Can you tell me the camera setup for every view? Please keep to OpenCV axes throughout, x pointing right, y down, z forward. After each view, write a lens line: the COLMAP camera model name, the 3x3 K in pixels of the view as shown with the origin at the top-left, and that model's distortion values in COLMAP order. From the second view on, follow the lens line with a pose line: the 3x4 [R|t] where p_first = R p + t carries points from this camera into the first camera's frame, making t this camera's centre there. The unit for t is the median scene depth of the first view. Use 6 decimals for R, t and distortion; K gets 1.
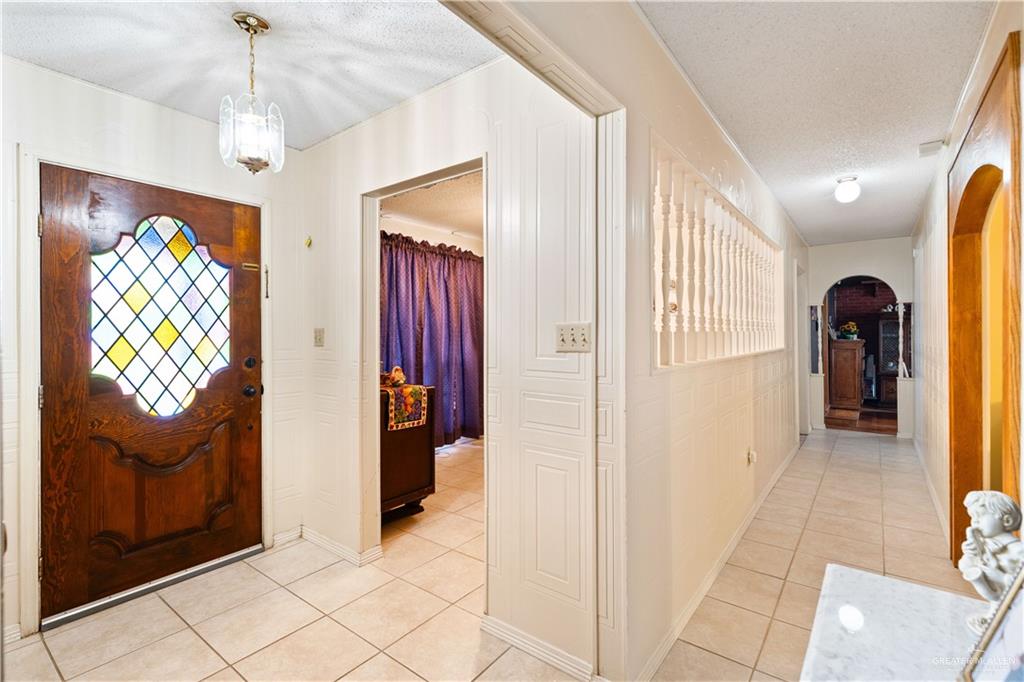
lens RADIAL K [[470.3, 0, 513.3], [0, 470.3, 336.4], [0, 0, 1]] dist [0.011996, -0.000663]
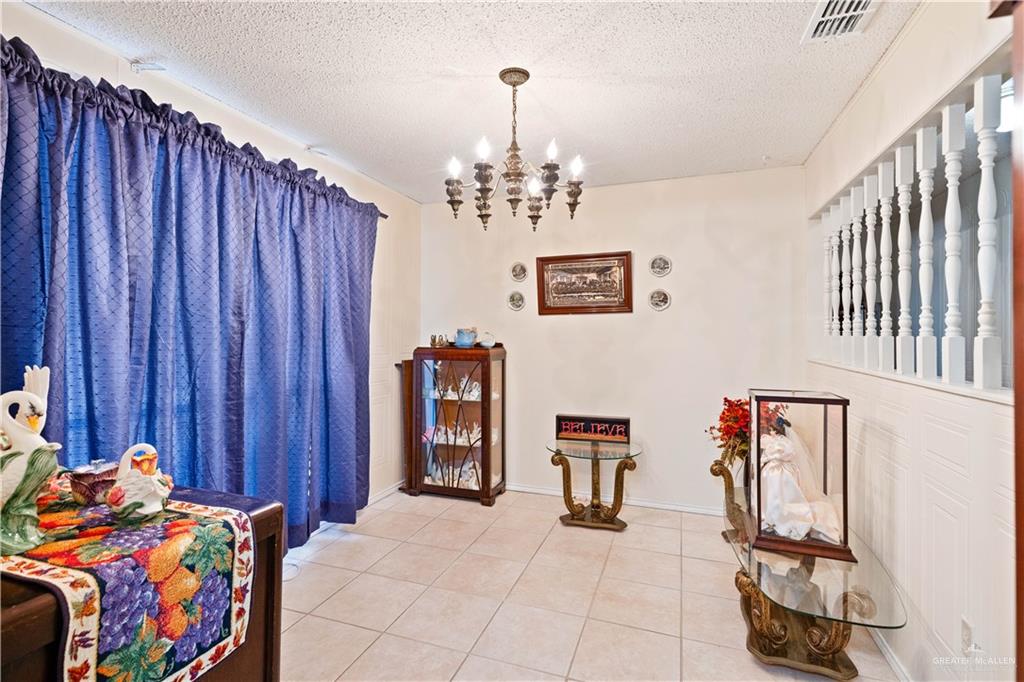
lens RADIAL K [[470.3, 0, 512.3], [0, 470.3, 337.5], [0, 0, 1]] dist [0.011996, -0.000663]
pose [[0.947771, 0.013409, 0.318670, -0.084800], [-0.013519, 0.999907, -0.001865, -0.004225], [-0.318666, -0.002541, 0.947864, 0.448315]]
